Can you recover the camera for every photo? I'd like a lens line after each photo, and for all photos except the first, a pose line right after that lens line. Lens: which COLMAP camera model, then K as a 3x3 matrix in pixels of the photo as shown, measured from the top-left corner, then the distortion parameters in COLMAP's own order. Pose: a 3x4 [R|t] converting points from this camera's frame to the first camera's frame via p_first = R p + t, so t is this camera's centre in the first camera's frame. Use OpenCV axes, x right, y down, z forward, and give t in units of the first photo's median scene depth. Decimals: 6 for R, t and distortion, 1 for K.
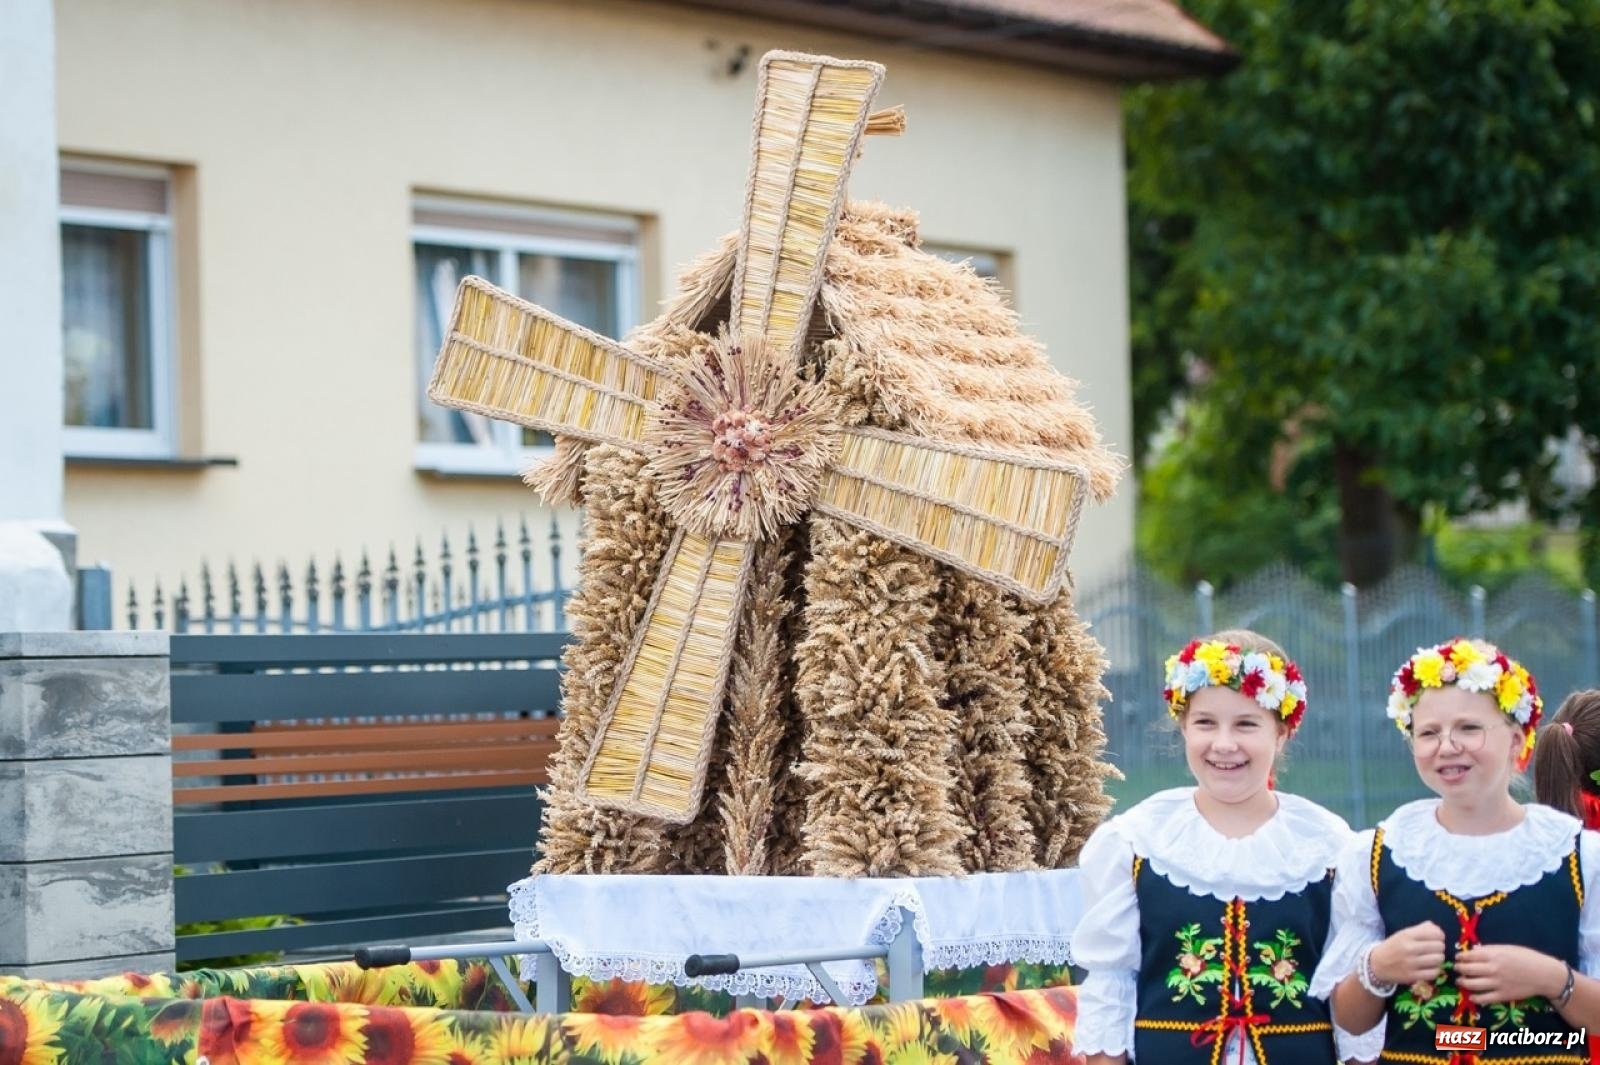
lens RADIAL K [[5045.4, 0, 800.4], [0, 5045.4, 562.3], [0, 0, 1]] dist [0.009505, -1.109387]
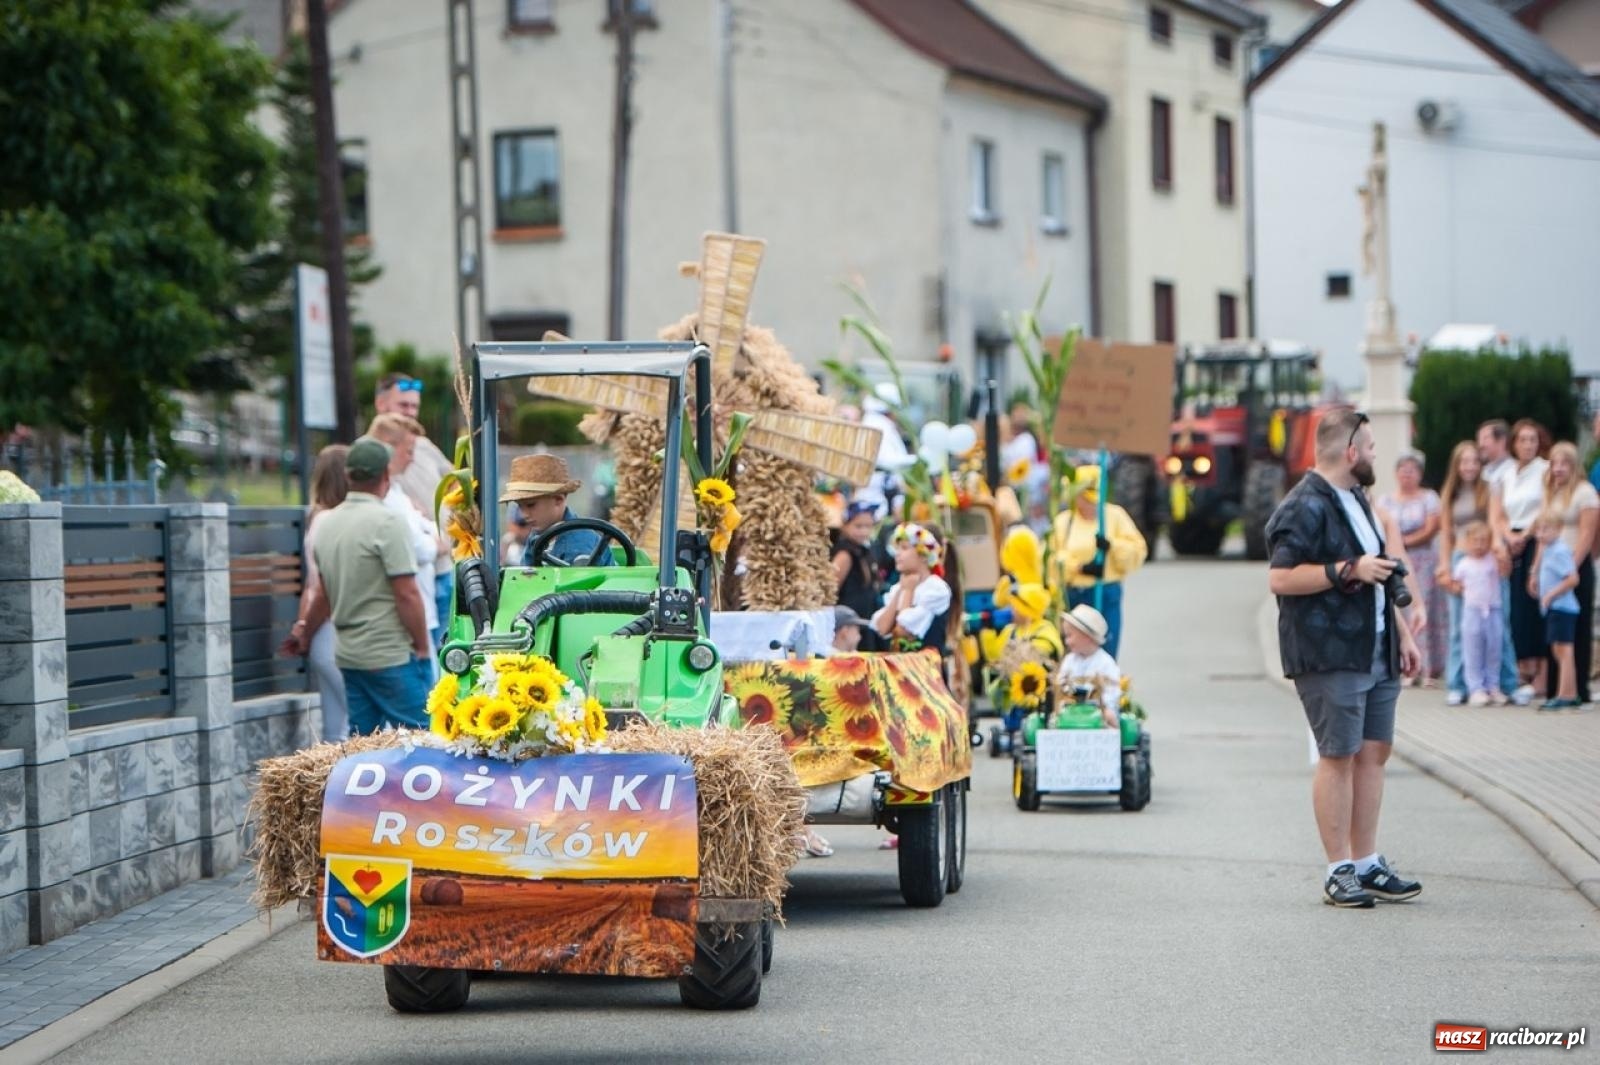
lens RADIAL K [[5045.4, 0, 800.4], [0, 5045.4, 562.3], [0, 0, 1]] dist [0.009505, -1.109387]
pose [[0.922301, -0.003317, 0.386458, -0.684407], [-0.003617, 0.999845, 0.017215, 0.002118], [-0.386455, -0.017275, 0.922147, -0.856650]]
